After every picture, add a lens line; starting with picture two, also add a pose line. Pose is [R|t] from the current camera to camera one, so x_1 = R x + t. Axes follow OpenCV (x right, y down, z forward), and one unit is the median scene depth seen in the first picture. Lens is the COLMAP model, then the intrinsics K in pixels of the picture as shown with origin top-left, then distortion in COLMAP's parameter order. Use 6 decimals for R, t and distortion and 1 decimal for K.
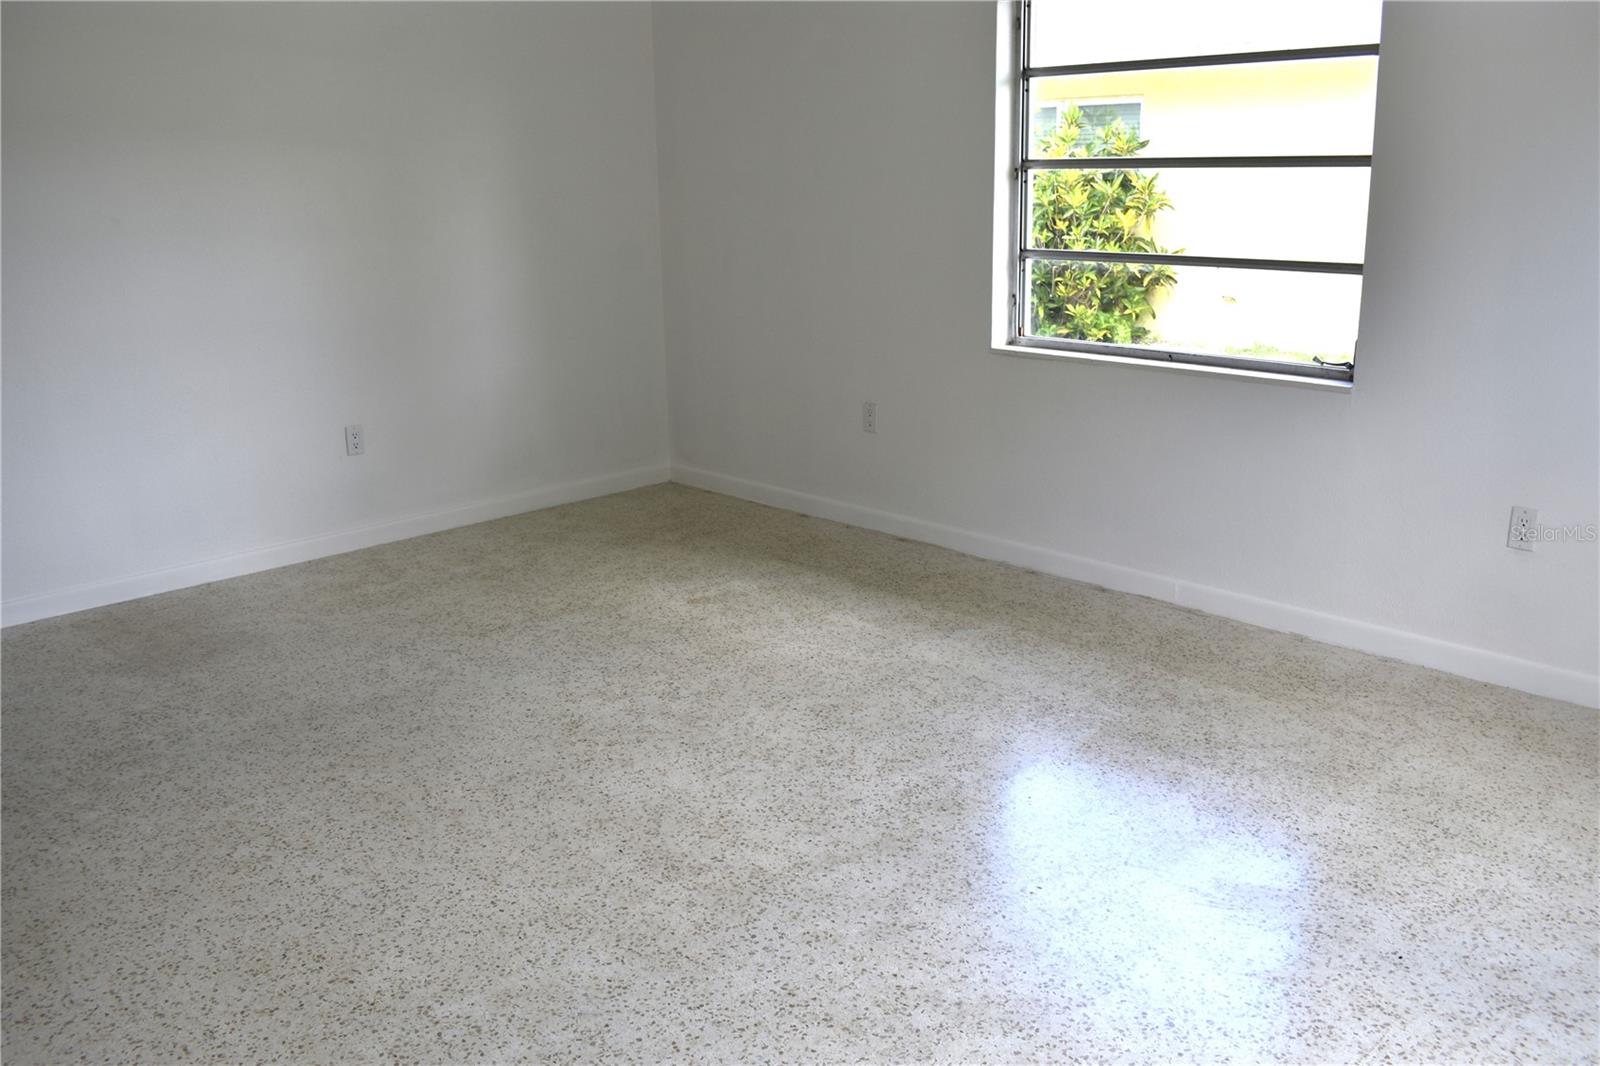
lens RADIAL K [[1284.4, 0, 791.6], [0, 1284.4, 525.9], [0, 0, 1]] dist [-0.085691, -0.006816]
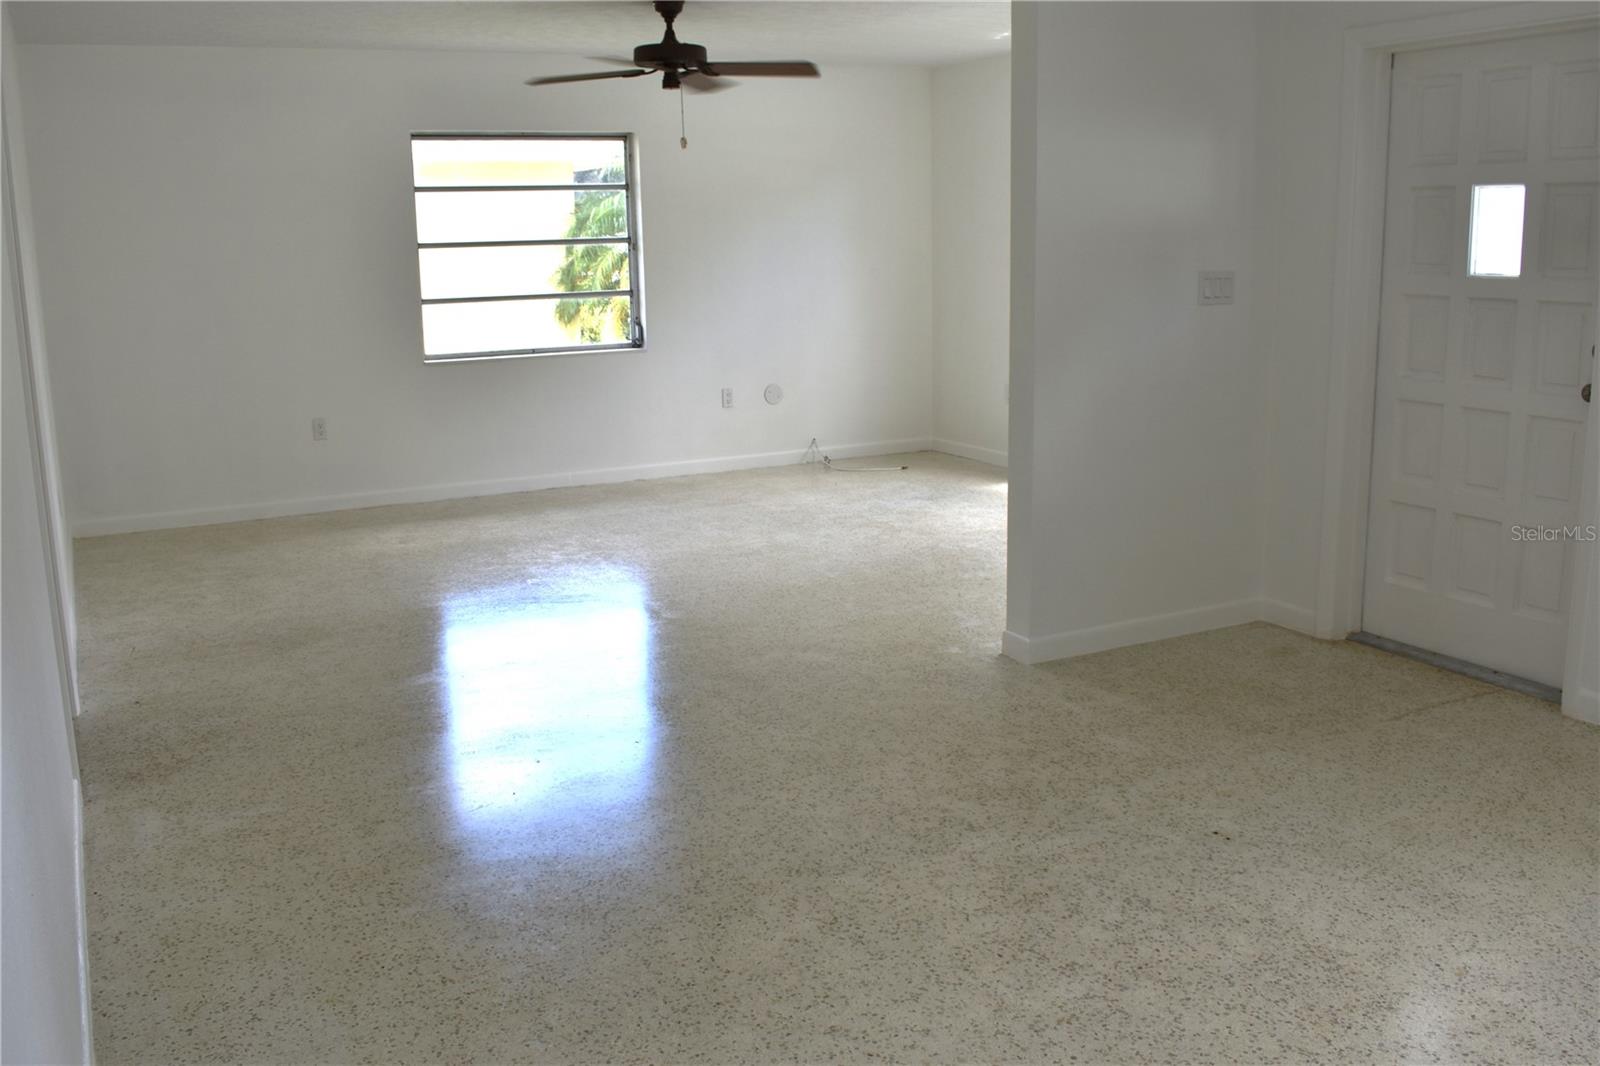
lens RADIAL K [[1438.9, 0, 806.4], [0, 1438.9, 527.7], [0, 0, 1]] dist [-0.087156, 0.017002]
pose [[0.277436, -0.180262, 0.943682, -2.085623], [0.264167, 0.958693, 0.105466, -0.010237], [-0.923713, 0.220029, 0.313595, 0.108580]]
